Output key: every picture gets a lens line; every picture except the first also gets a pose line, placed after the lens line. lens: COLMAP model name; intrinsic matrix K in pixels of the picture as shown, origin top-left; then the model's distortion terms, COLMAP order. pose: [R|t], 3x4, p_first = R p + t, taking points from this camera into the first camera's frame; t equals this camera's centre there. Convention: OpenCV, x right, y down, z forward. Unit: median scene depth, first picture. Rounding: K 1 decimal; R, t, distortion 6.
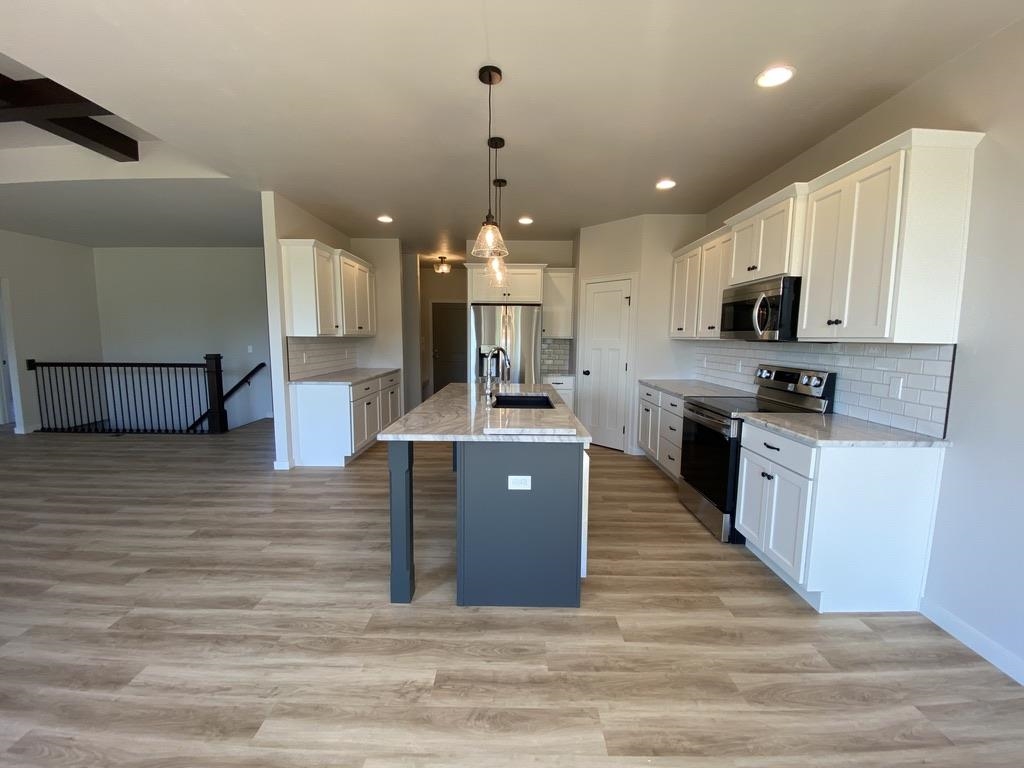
lens RADIAL K [[417.4, 0, 512.0], [0, 417.4, 384.0], [0, 0, 1]] dist [0.024137, -0.020099]
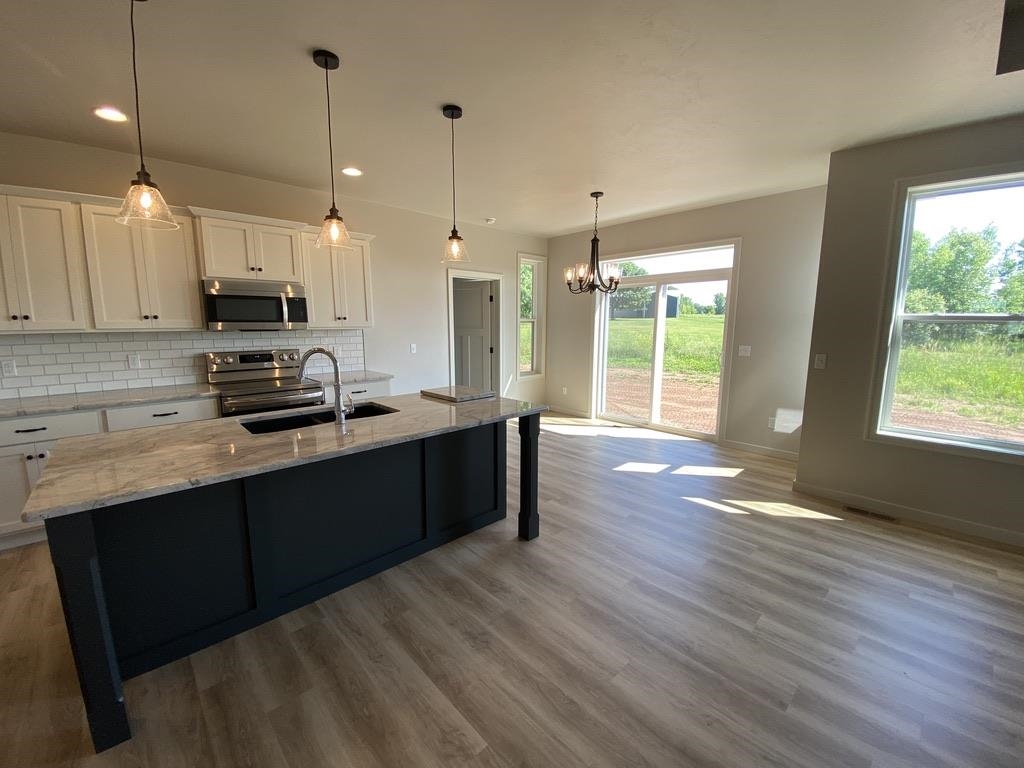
lens RADIAL K [[417.4, 0, 512.0], [0, 417.4, 384.0], [0, 0, 1]] dist [0.024137, -0.020099]
pose [[-0.695357, -0.112144, 0.709861, -0.916479], [0.077172, 0.970387, 0.228897, -0.199930], [-0.714509, 0.213947, -0.666111, 1.521479]]
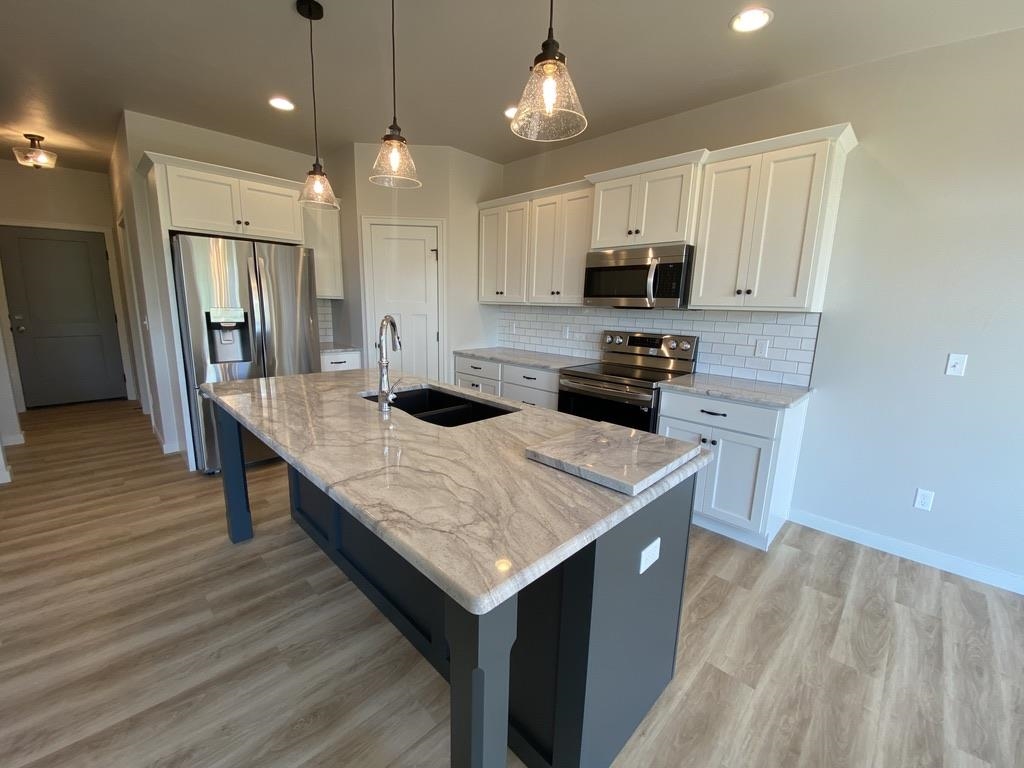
lens RADIAL K [[417.4, 0, 512.0], [0, 417.4, 384.0], [0, 0, 1]] dist [0.024137, -0.020099]
pose [[0.696734, -0.121705, 0.706930, -0.405410], [0.058954, 0.991883, 0.112659, -0.060302], [-0.714903, -0.036817, 0.698254, 0.582201]]
